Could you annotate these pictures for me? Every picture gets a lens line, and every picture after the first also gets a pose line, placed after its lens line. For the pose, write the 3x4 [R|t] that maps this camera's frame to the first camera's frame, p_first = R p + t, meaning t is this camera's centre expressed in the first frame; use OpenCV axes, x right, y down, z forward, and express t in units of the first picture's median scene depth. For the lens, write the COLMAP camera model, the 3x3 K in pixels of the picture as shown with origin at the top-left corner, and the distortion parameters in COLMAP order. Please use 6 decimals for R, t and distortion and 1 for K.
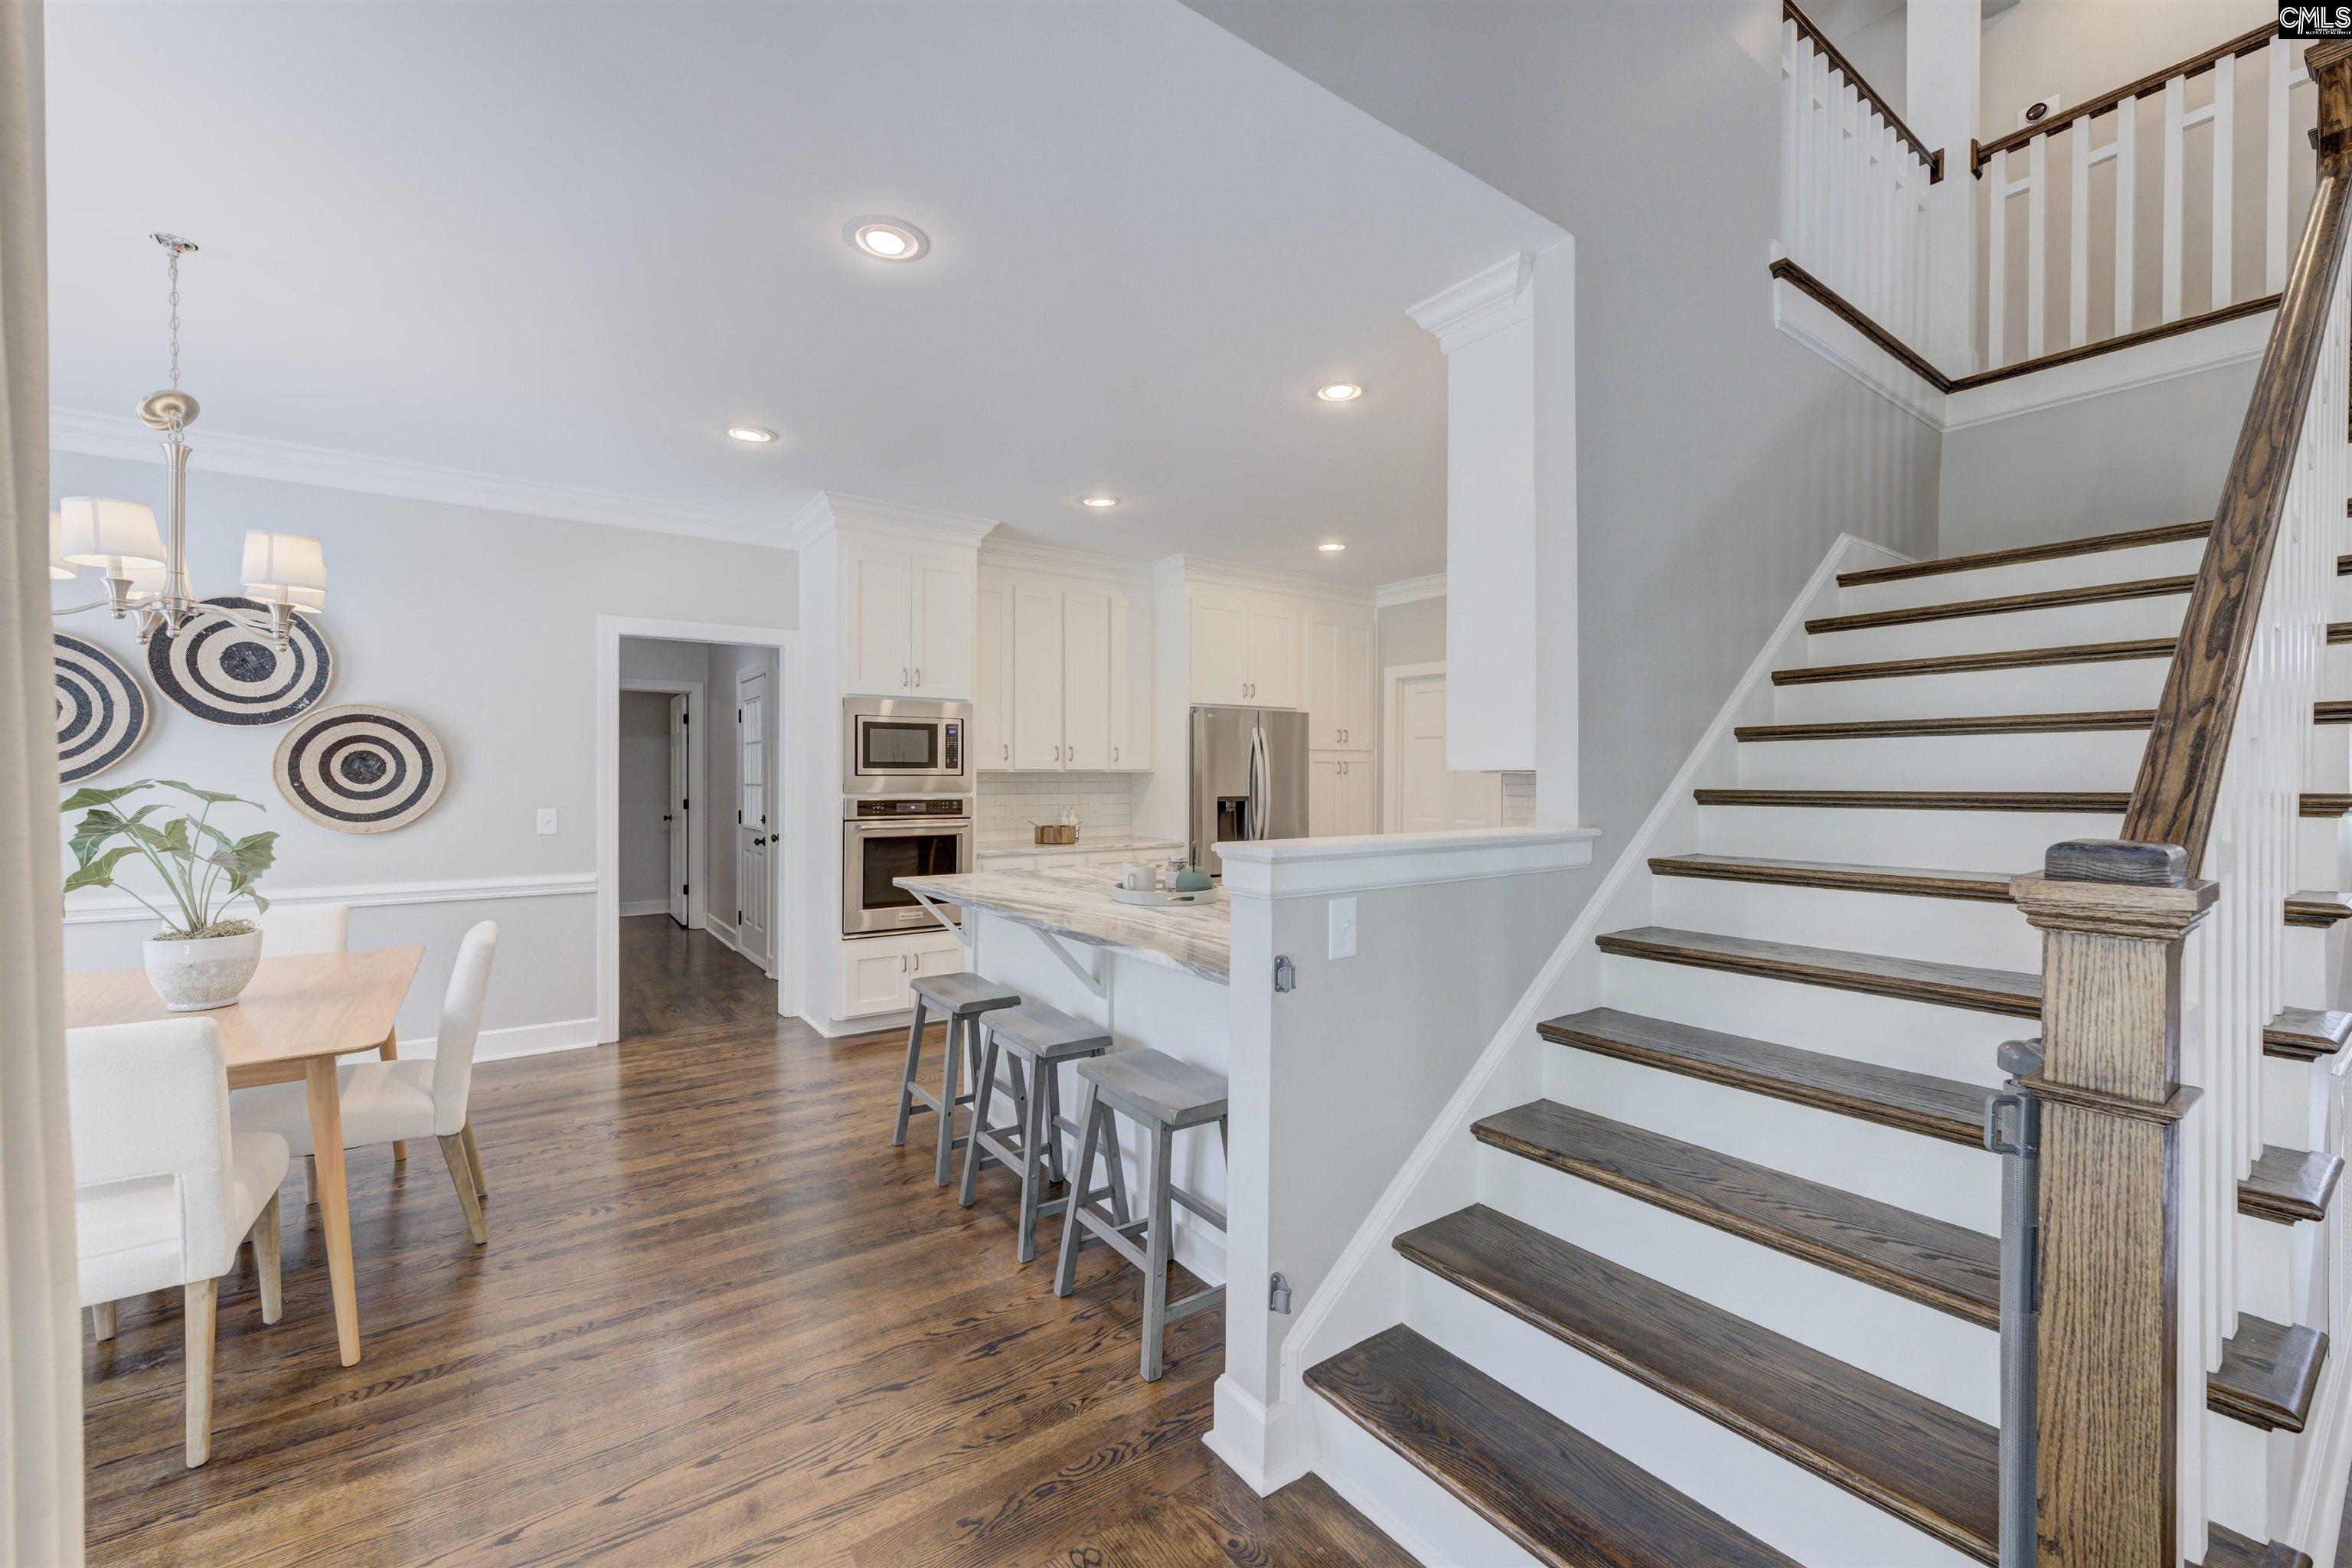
lens RADIAL K [[944.7, 0, 1187.2], [0, 944.7, 780.6], [0, 0, 1]] dist [0.001572, 0.001167]
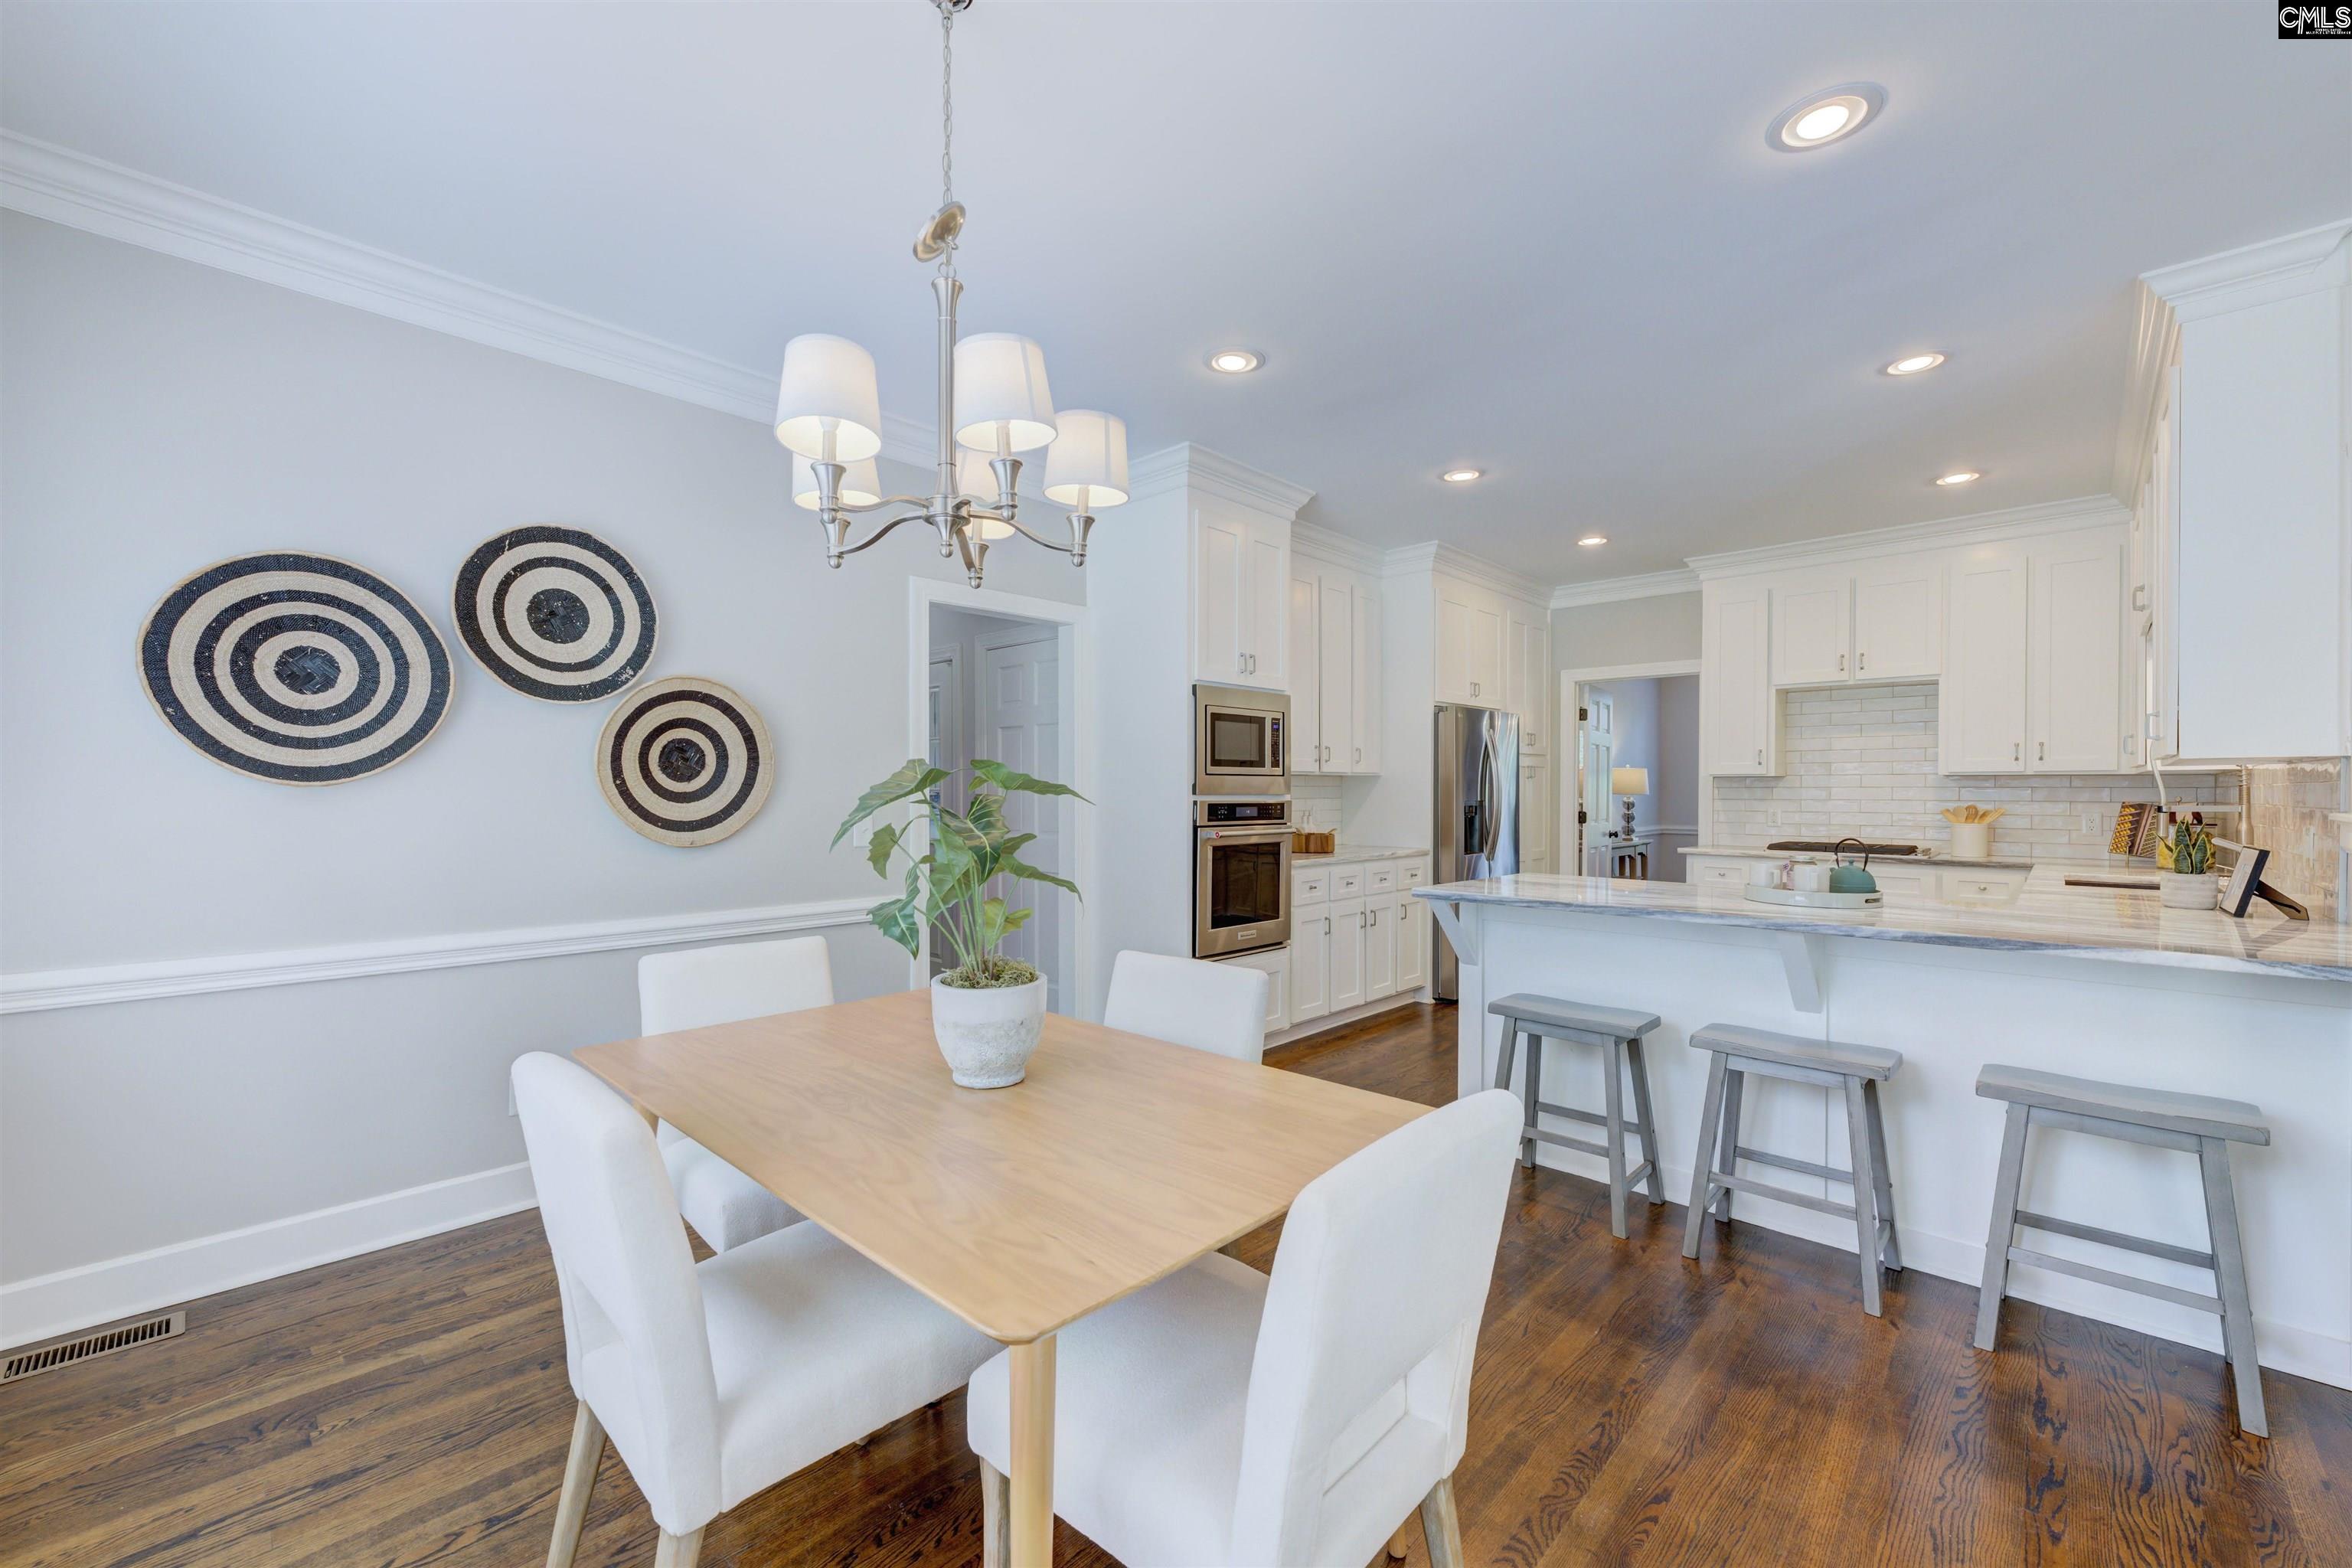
lens RADIAL K [[944.7, 0, 1176.9], [0, 944.7, 792.8], [0, 0, 1]] dist [0.001572, 0.001167]
pose [[0.983428, -0.001281, 0.181296, -0.603917], [0.001119, 0.999999, 0.000998, 0.011515], [-0.181297, -0.000778, 0.983428, 0.174861]]
